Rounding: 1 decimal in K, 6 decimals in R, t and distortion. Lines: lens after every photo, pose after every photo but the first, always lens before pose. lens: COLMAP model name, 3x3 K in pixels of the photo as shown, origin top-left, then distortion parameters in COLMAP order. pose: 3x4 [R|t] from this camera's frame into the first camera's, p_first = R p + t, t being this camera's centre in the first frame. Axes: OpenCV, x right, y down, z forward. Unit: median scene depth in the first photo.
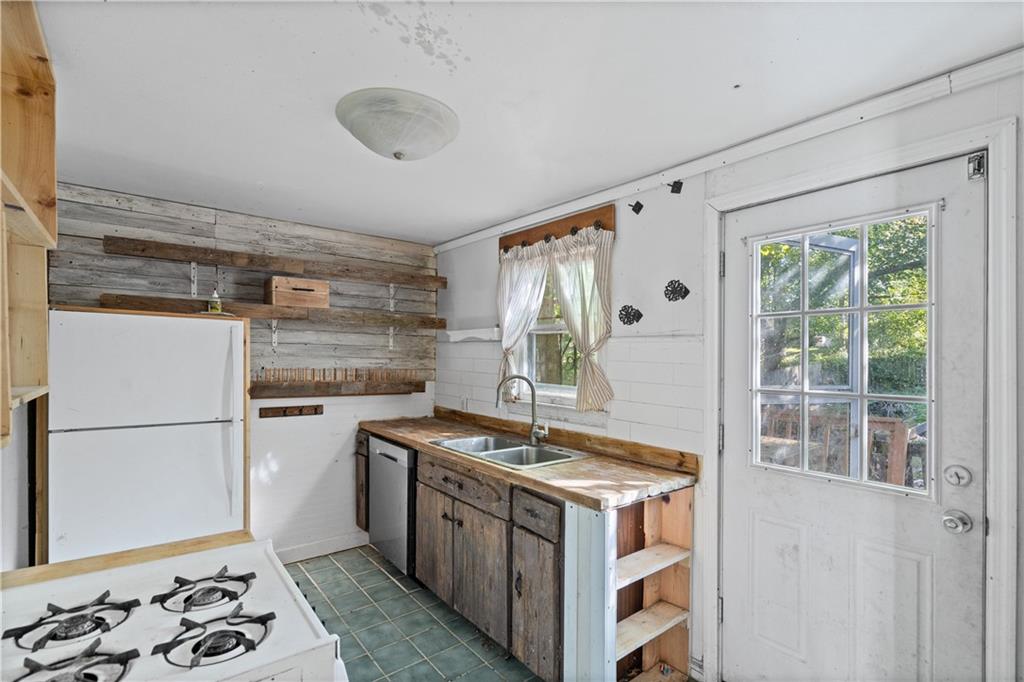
lens RADIAL K [[476.7, 0, 490.5], [0, 476.7, 358.3], [0, 0, 1]] dist [0.000714, -0.001420]
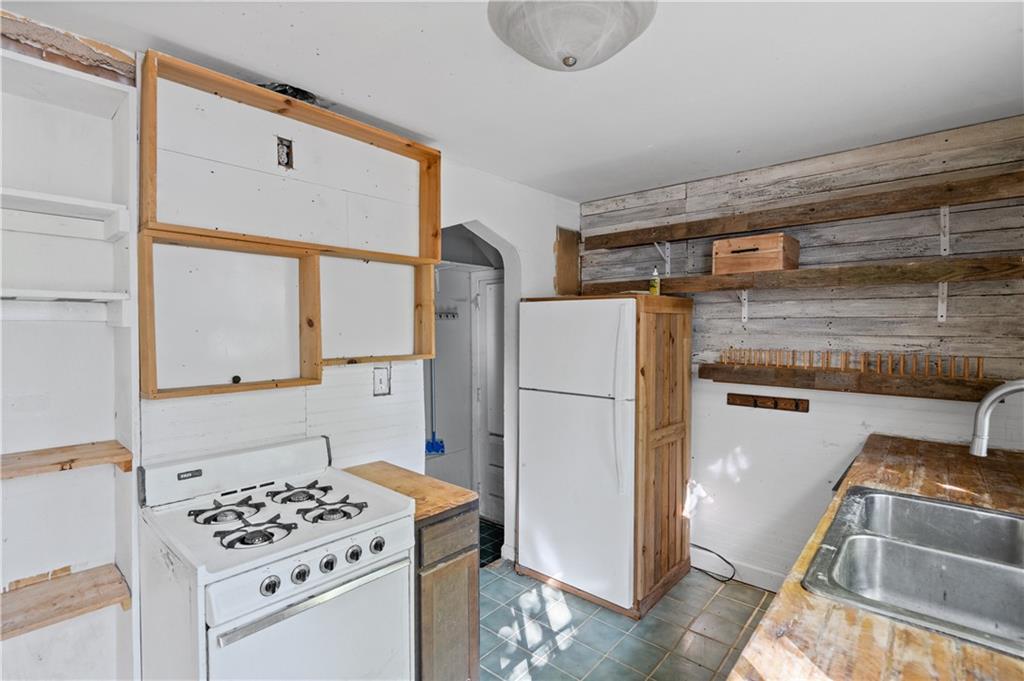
lens RADIAL K [[476.7, 0, 509.3], [0, 476.7, 343.2], [0, 0, 1]] dist [0.000714, -0.001420]
pose [[0.209697, 0.018054, -0.977600, 0.283353], [-0.001489, 0.999834, 0.018145, -0.002624], [0.977765, -0.002350, 0.209689, 0.411229]]
